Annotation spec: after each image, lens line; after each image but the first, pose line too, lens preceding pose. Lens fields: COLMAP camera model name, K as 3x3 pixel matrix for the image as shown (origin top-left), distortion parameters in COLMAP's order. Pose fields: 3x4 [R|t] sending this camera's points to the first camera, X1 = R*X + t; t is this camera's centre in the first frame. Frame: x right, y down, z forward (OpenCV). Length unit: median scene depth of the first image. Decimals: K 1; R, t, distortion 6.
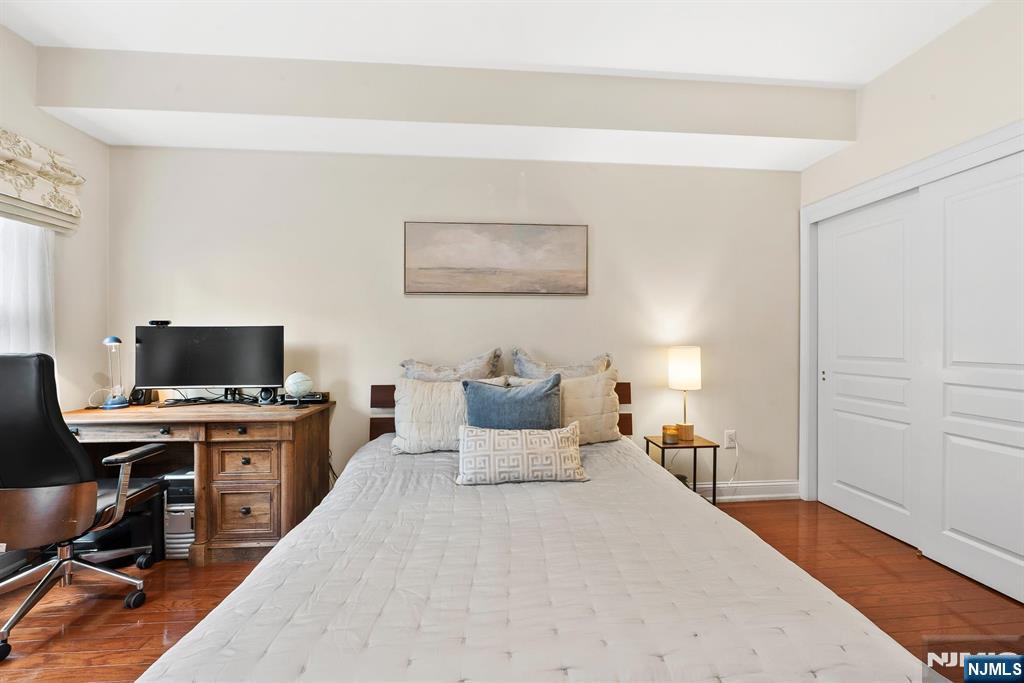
lens RADIAL K [[413.0, 0, 513.9], [0, 413.0, 337.7], [0, 0, 1]] dist [-0.008262, -0.001049]
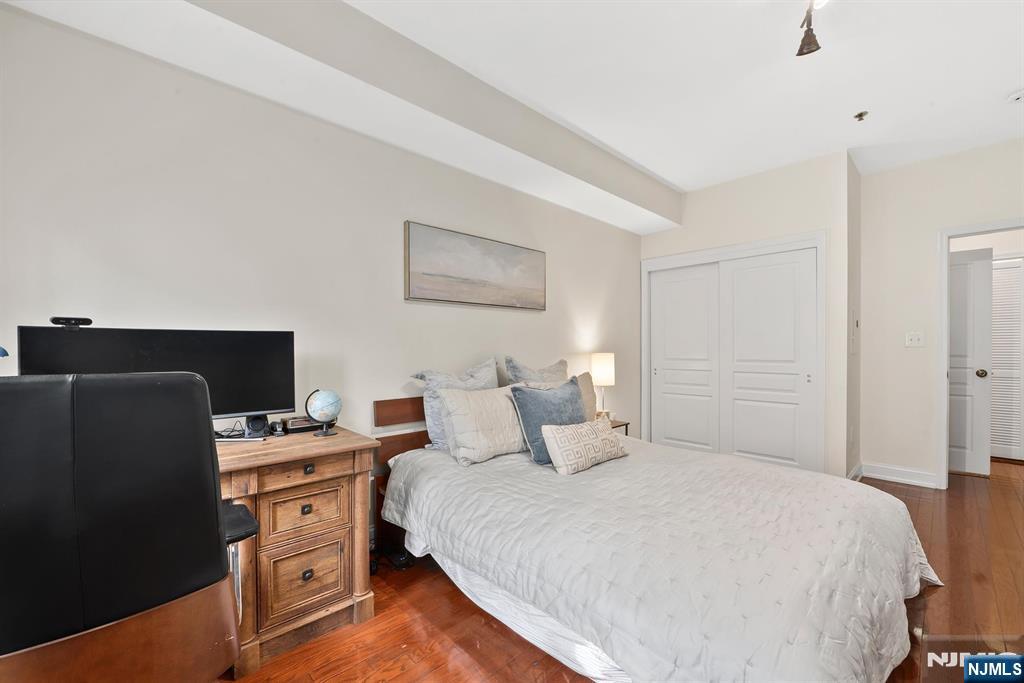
lens RADIAL K [[413.0, 0, 506.7], [0, 413.0, 344.1], [0, 0, 1]] dist [-0.008262, -0.001049]
pose [[0.785037, 0.003956, 0.619436, -0.787699], [-0.000766, 0.999985, -0.005415, -0.001269], [-0.619448, 0.003777, 0.785029, 0.163384]]
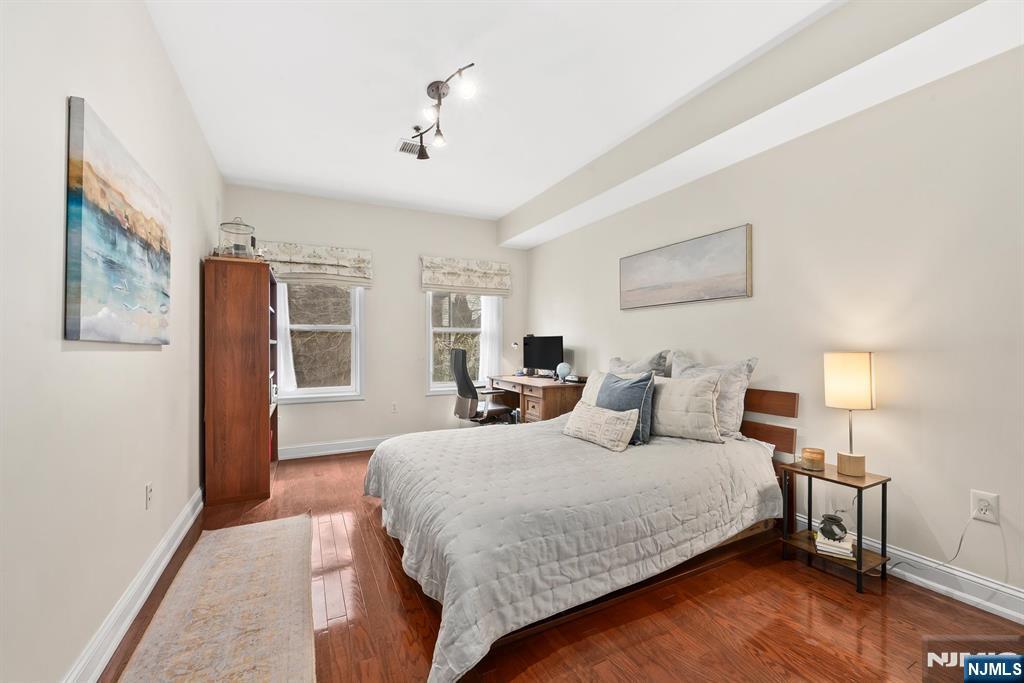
lens RADIAL K [[413.0, 0, 506.6], [0, 413.0, 343.0], [0, 0, 1]] dist [-0.008262, -0.001049]
pose [[0.369032, -0.003499, -0.929410, 1.047645], [0.008271, 0.999966, -0.000480, -0.000051], [0.929380, -0.007510, 0.369049, 0.155475]]
